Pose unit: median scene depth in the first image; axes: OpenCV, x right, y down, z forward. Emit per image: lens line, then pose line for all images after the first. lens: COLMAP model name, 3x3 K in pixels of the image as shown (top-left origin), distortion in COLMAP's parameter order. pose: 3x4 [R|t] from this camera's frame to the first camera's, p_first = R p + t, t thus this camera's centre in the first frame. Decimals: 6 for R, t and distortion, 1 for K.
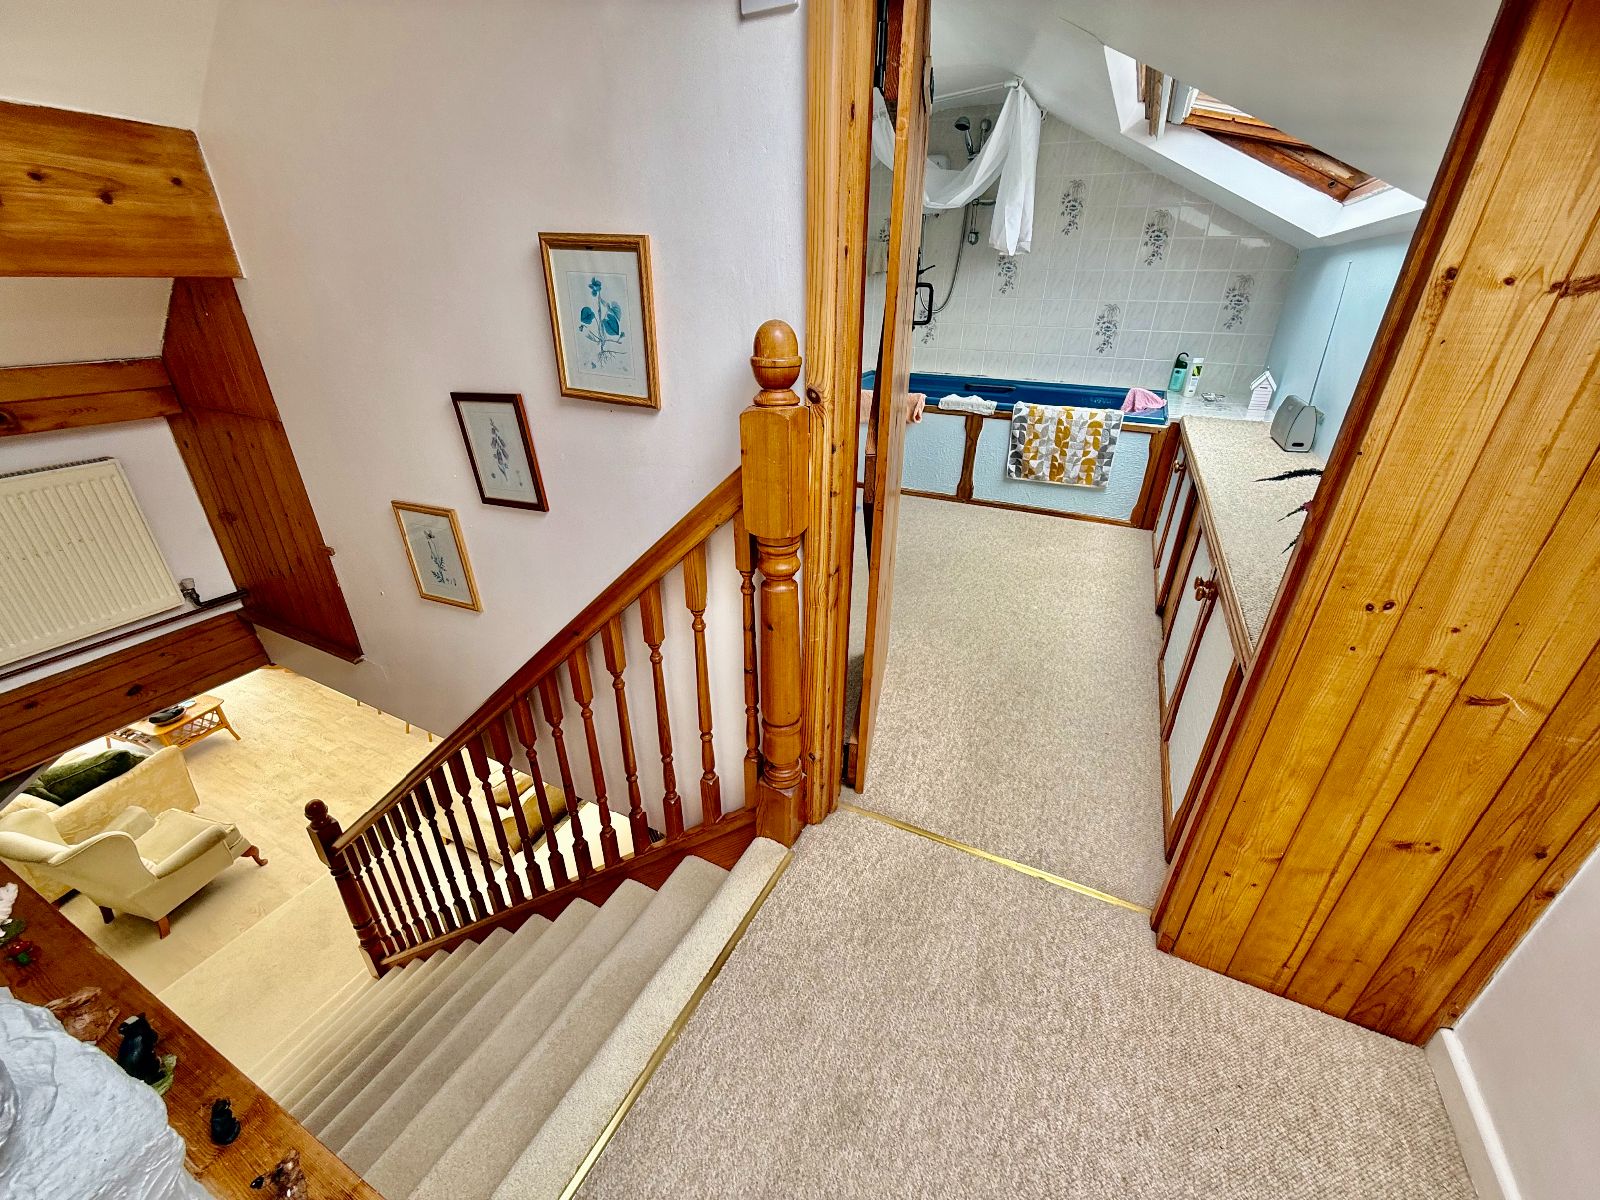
lens RADIAL K [[637.8, 0, 807.0], [0, 637.8, 600.0], [0, 0, 1]] dist [-0.000246, -0.000221]
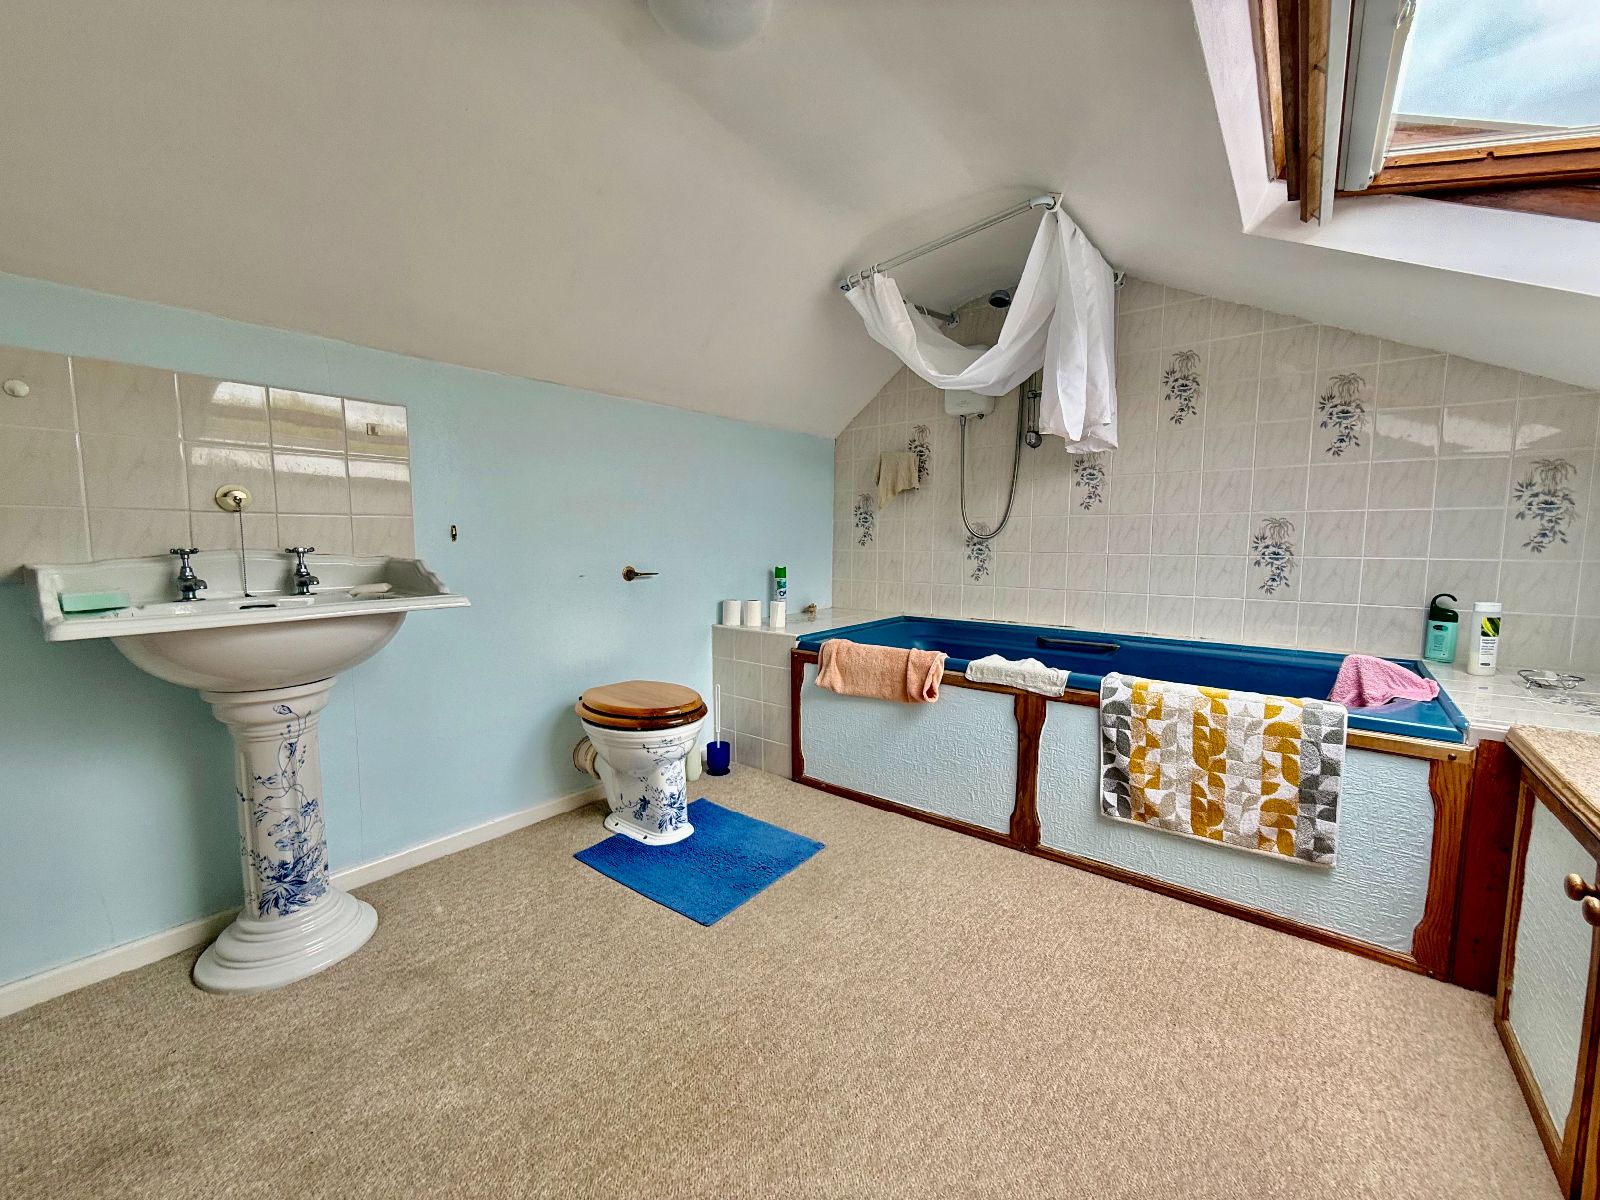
lens RADIAL K [[637.8, 0, 803.2], [0, 637.8, 595.2], [0, 0, 1]] dist [-0.000246, -0.000221]
pose [[0.975464, 0.010381, -0.219915, 0.195615], [-0.089633, 0.931082, -0.353628, -0.158928], [0.201088, 0.364663, 0.909167, 0.432360]]
